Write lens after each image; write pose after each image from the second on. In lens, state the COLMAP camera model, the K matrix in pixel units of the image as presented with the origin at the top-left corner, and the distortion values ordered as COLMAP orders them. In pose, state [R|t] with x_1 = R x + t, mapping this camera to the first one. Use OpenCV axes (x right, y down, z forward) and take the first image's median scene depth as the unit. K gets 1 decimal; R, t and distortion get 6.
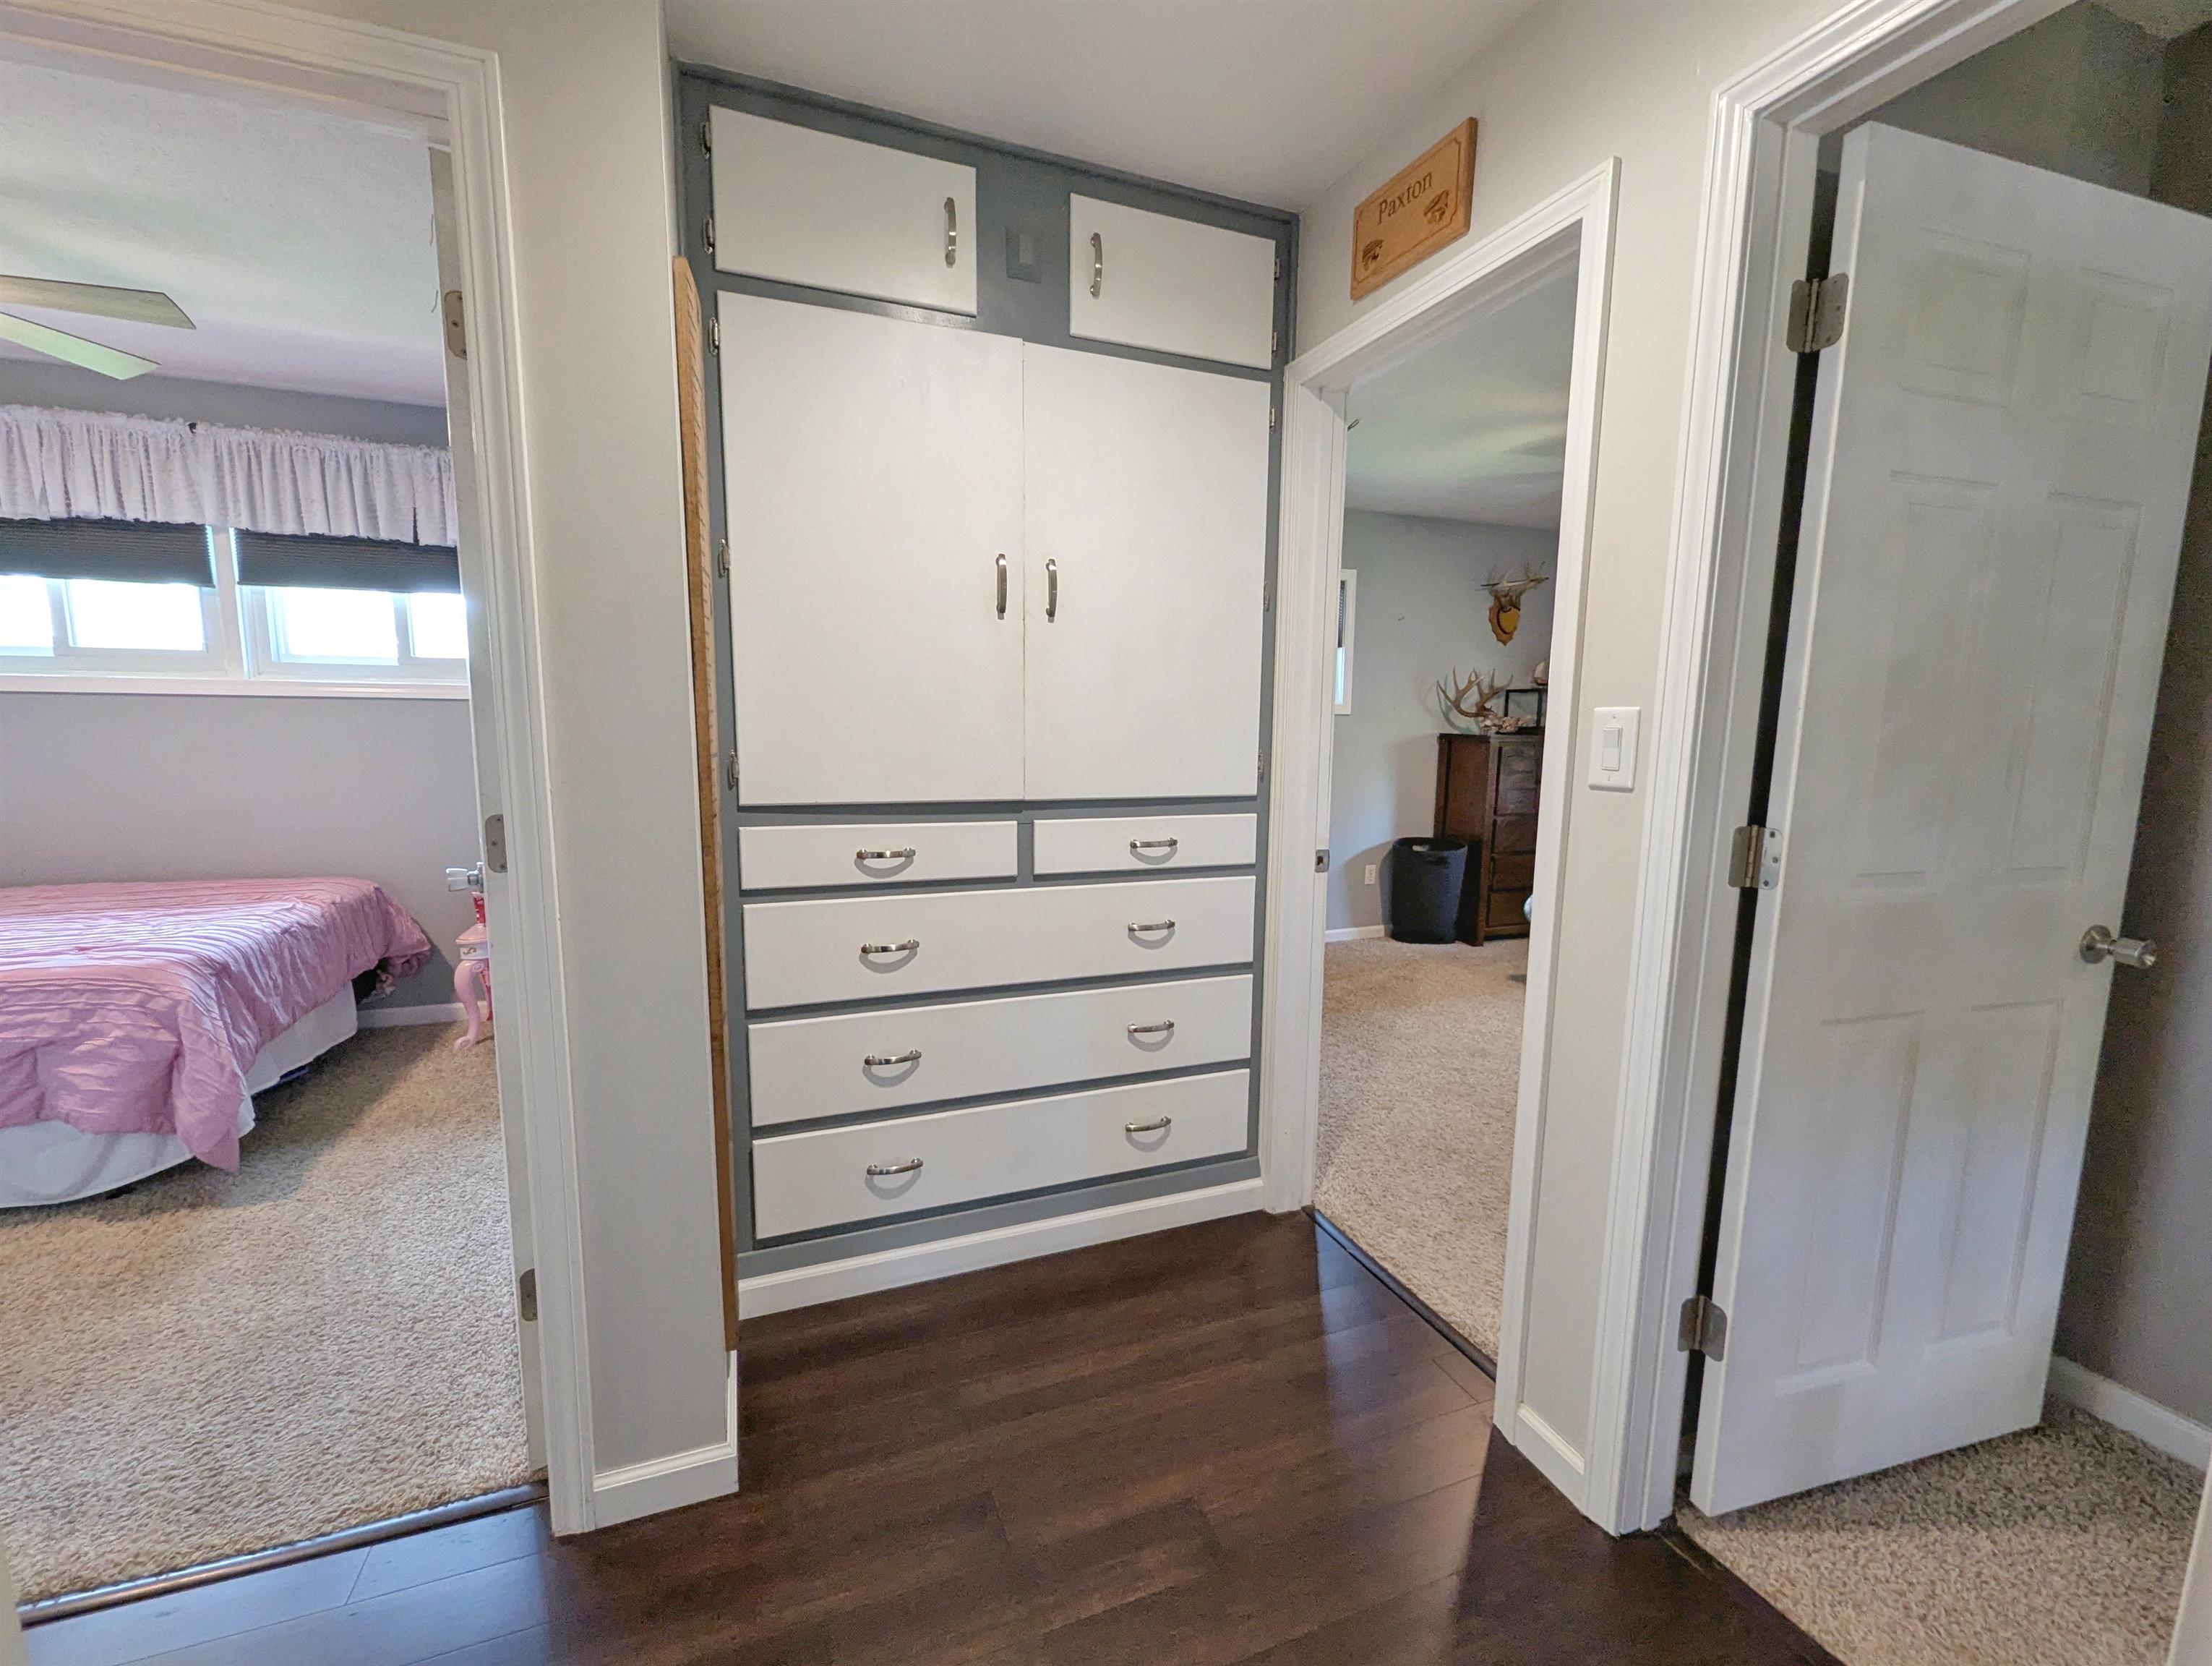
lens RADIAL K [[906.8, 0, 1105.2], [0, 906.8, 837.9], [0, 0, 1]] dist [0.000322, 0.000013]
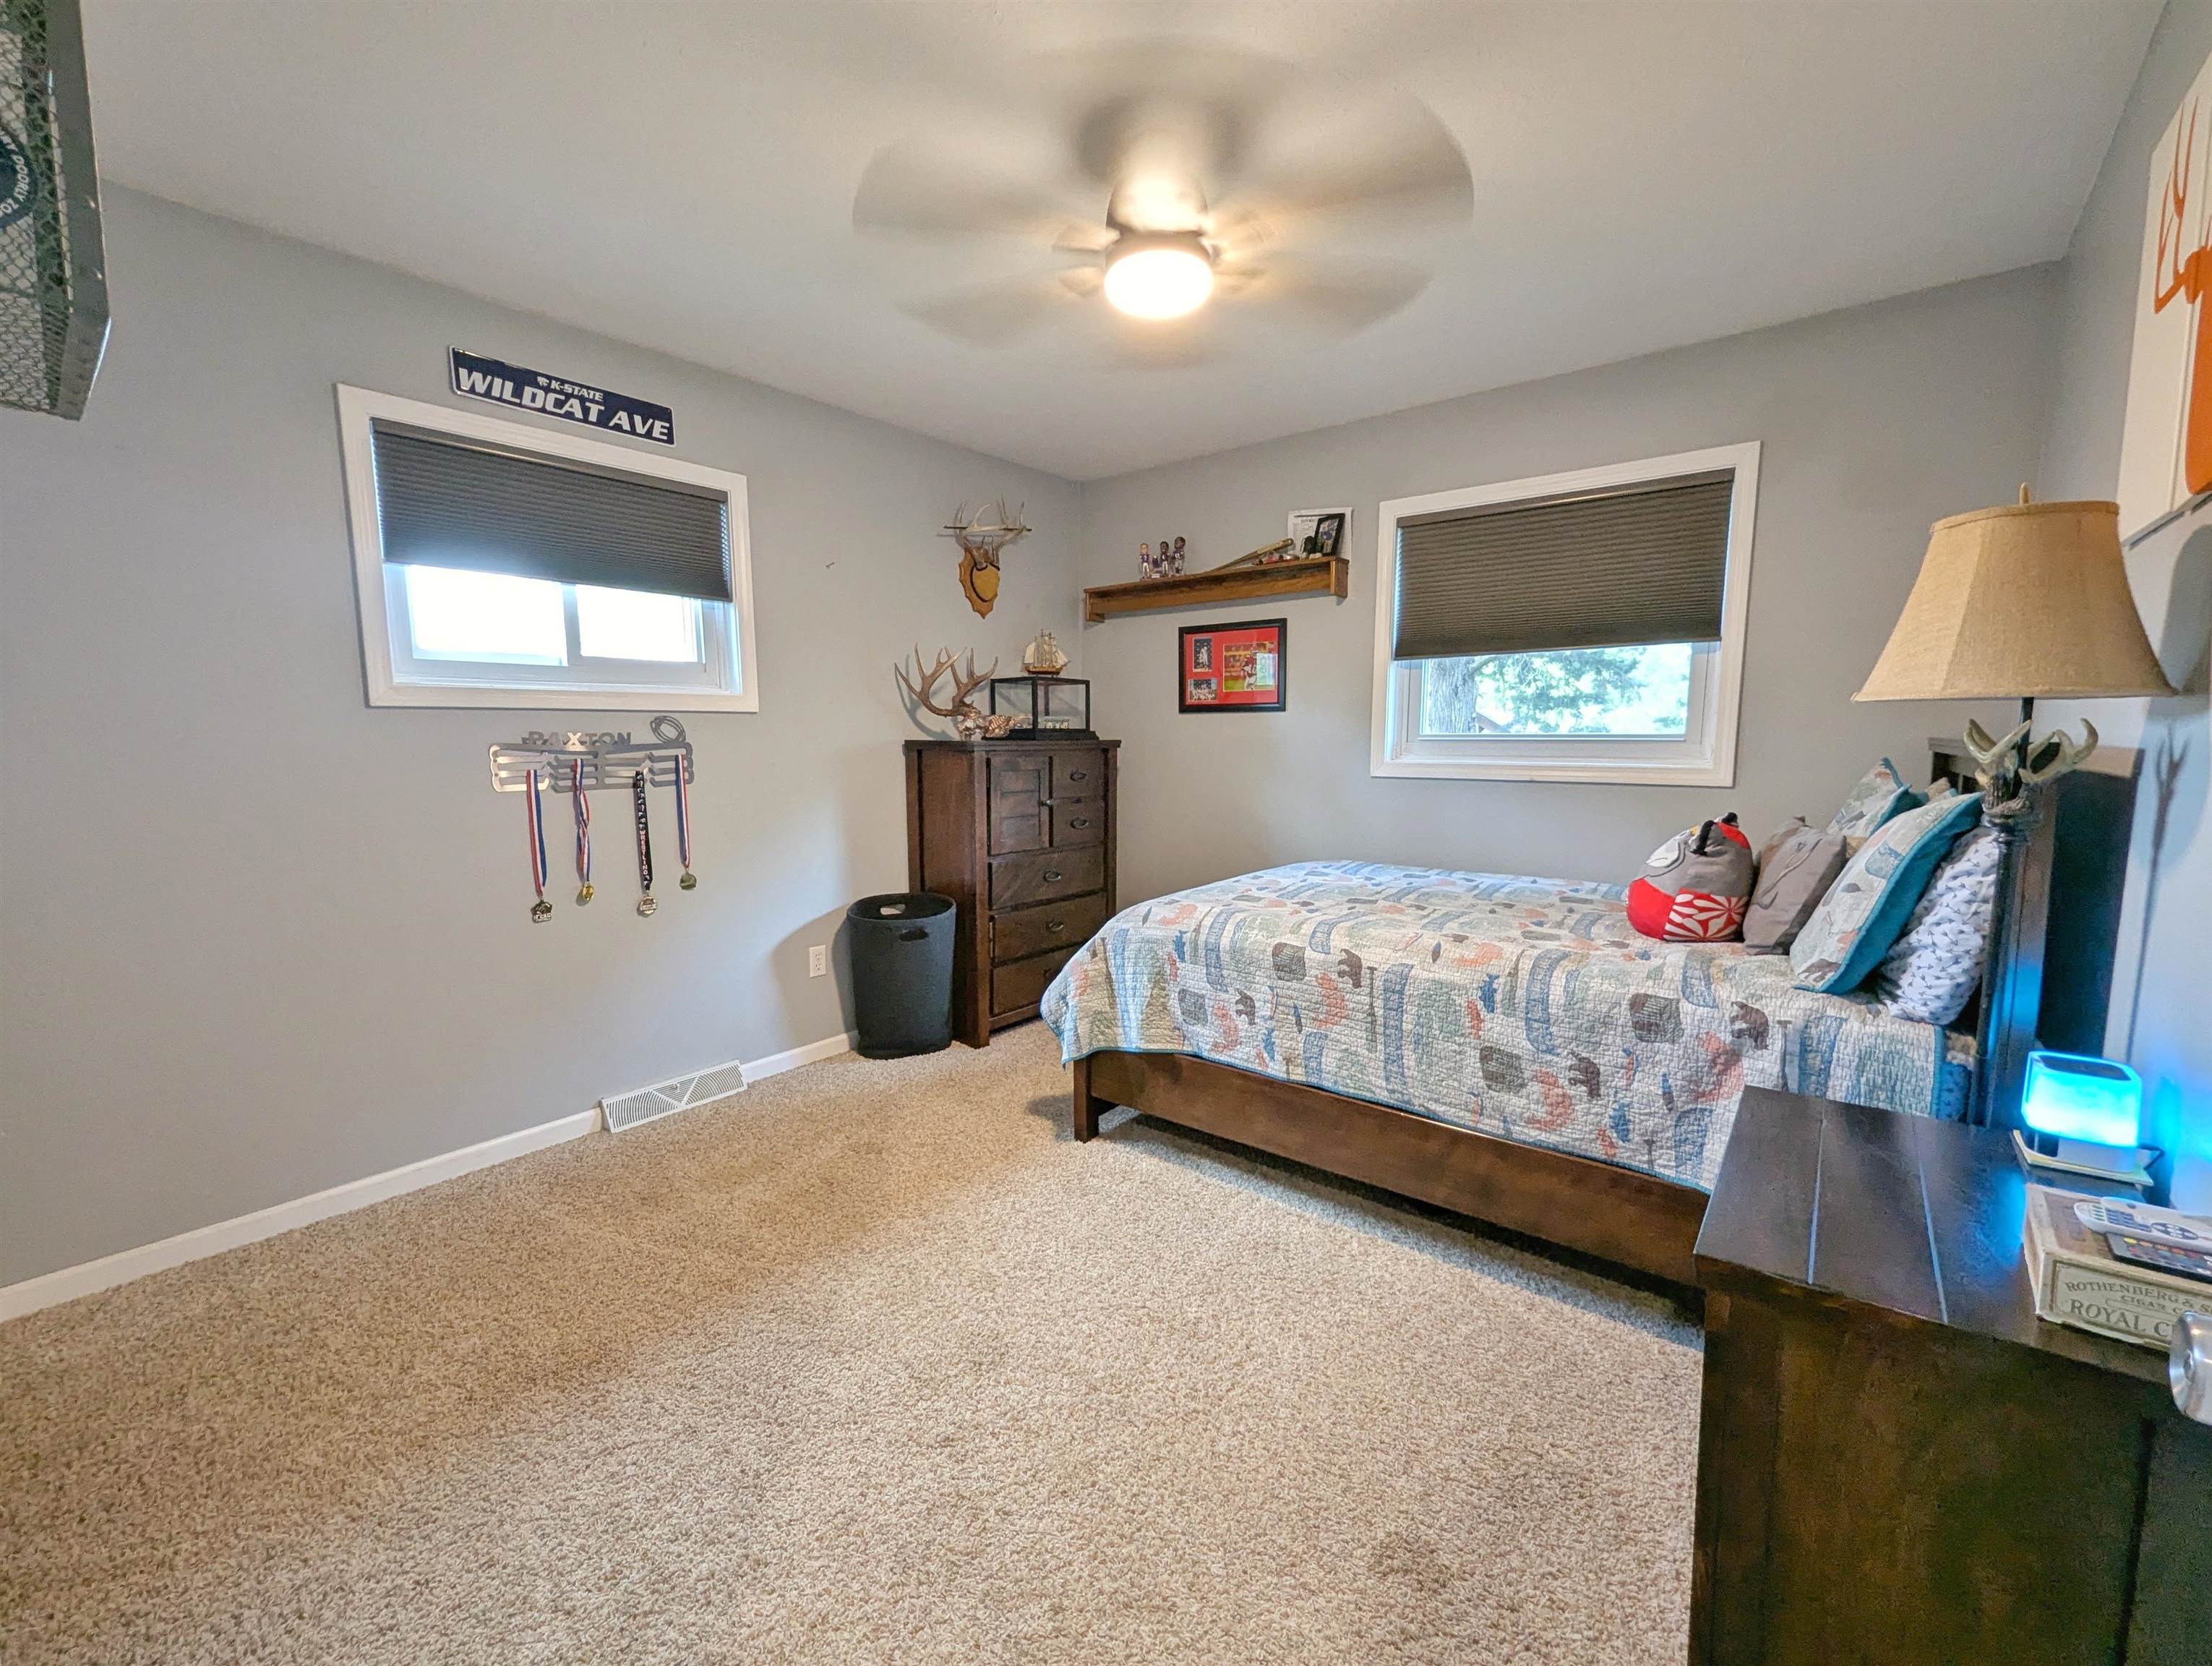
lens RADIAL K [[906.8, 0, 1102.8], [0, 906.8, 836.4], [0, 0, 1]] dist [0.000322, 0.000013]
pose [[0.865918, -0.069830, 0.495287, 0.157753], [0.080884, 0.996723, -0.000883, -0.031407], [-0.493603, 0.040826, 0.868729, 0.343347]]
